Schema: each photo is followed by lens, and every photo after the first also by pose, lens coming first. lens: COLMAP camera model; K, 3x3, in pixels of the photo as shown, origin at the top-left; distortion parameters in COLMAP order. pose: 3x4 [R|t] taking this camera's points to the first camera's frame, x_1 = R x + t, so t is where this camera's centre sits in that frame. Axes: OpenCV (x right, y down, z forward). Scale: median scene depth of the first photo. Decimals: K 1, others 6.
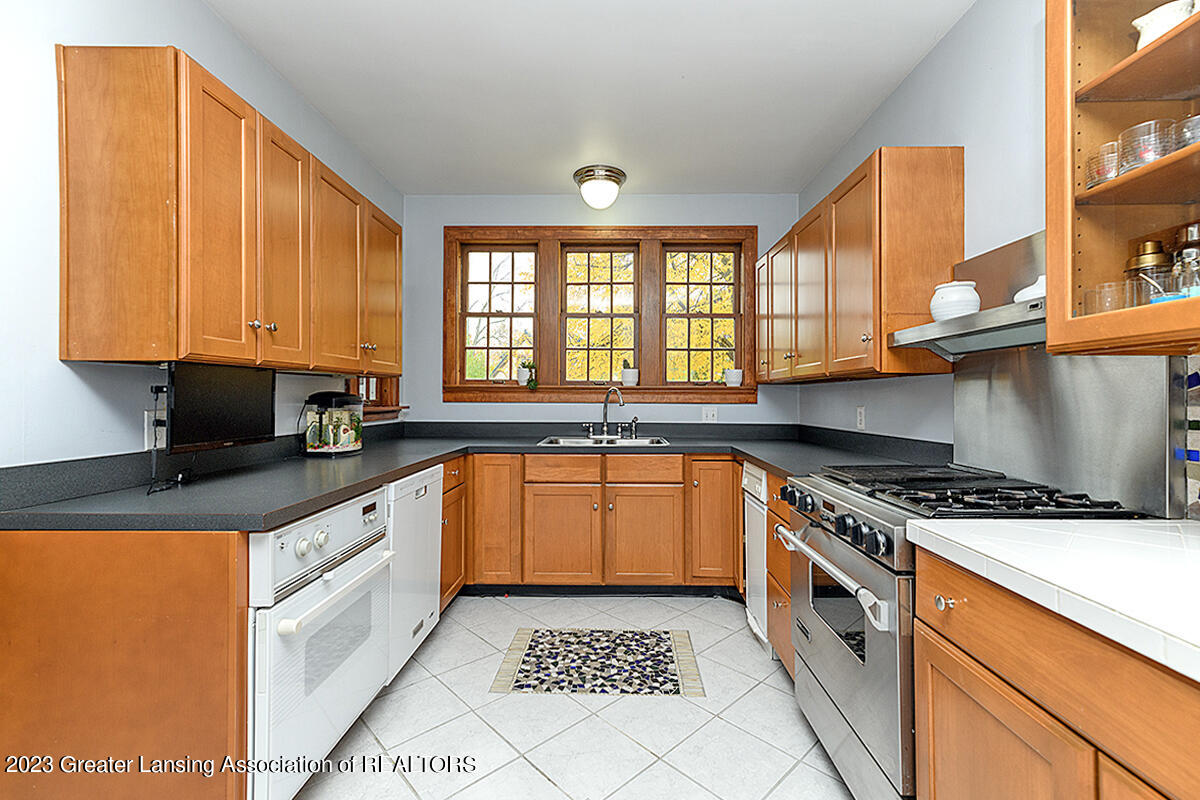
lens RADIAL K [[553.7, 0, 600.0], [0, 553.7, 400.0], [0, 0, 1]] dist [-0.001553, -0.000078]
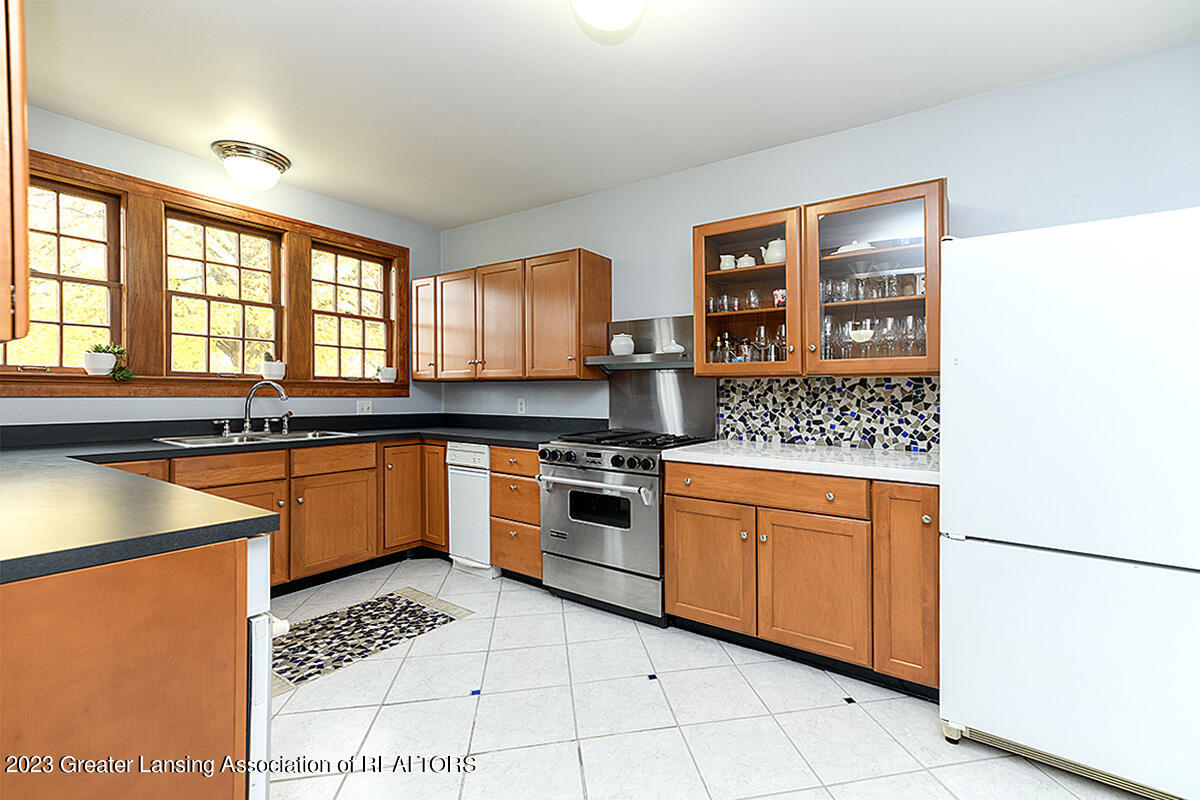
lens RADIAL K [[537.6, 0, 600.0], [0, 537.6, 400.0], [0, 0, 1]] dist [-0.001014, -0.000170]
pose [[0.564234, -0.008318, 0.825573, -0.548361], [-0.001250, 0.999939, 0.010929, -0.001326], [-0.825614, -0.007199, 0.564189, 0.003467]]
